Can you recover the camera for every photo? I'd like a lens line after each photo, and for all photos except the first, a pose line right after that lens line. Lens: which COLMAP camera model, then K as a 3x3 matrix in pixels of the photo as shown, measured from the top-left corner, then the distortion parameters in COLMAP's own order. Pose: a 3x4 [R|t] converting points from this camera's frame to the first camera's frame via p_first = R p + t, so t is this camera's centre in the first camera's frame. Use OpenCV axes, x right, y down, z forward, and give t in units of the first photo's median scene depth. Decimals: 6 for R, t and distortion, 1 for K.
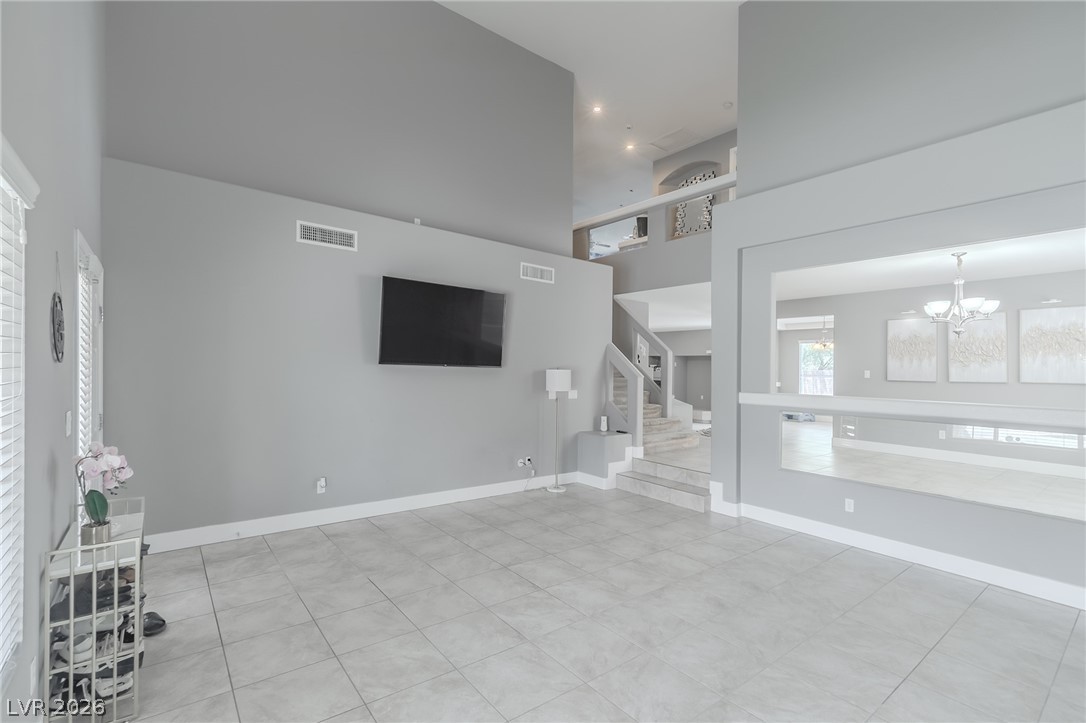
lens RADIAL K [[488.0, 0, 539.3], [0, 488.0, 369.9], [0, 0, 1]] dist [0.018819, -0.002561]
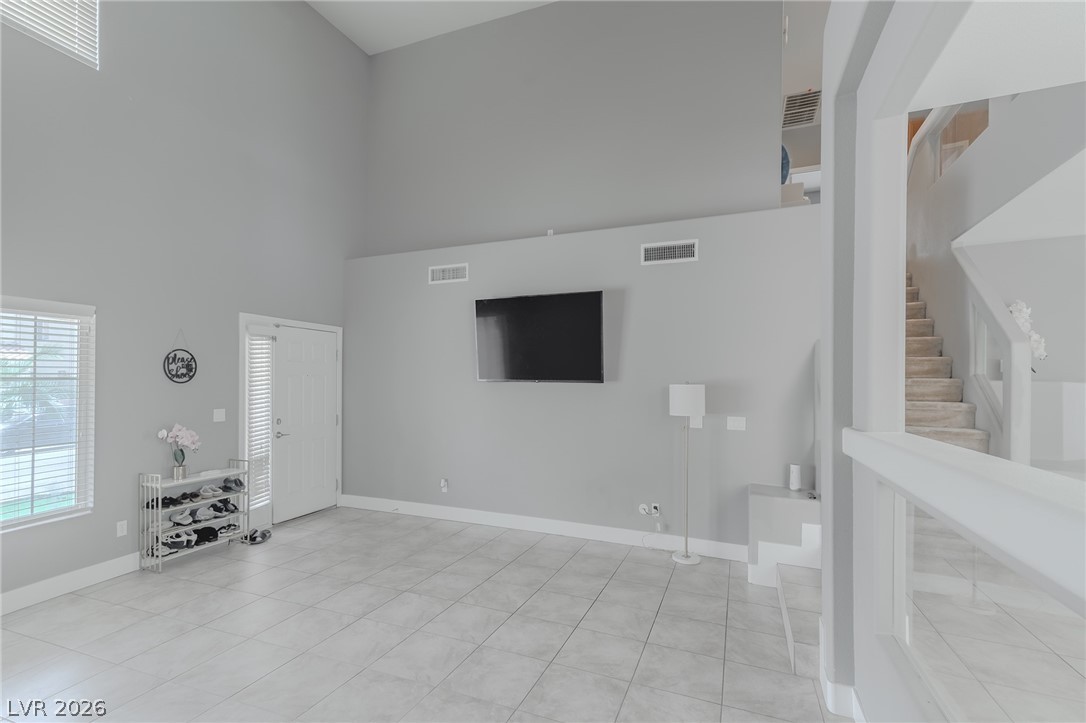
lens RADIAL K [[523.7, 0, 536.9], [0, 523.7, 394.2], [0, 0, 1]] dist [0.002314, -0.003927]
pose [[0.479009, 0.000093, -0.877810, 0.670924], [0.002491, 0.999996, 0.001465, 0.011207], [0.877806, -0.002889, 0.479007, 0.517247]]
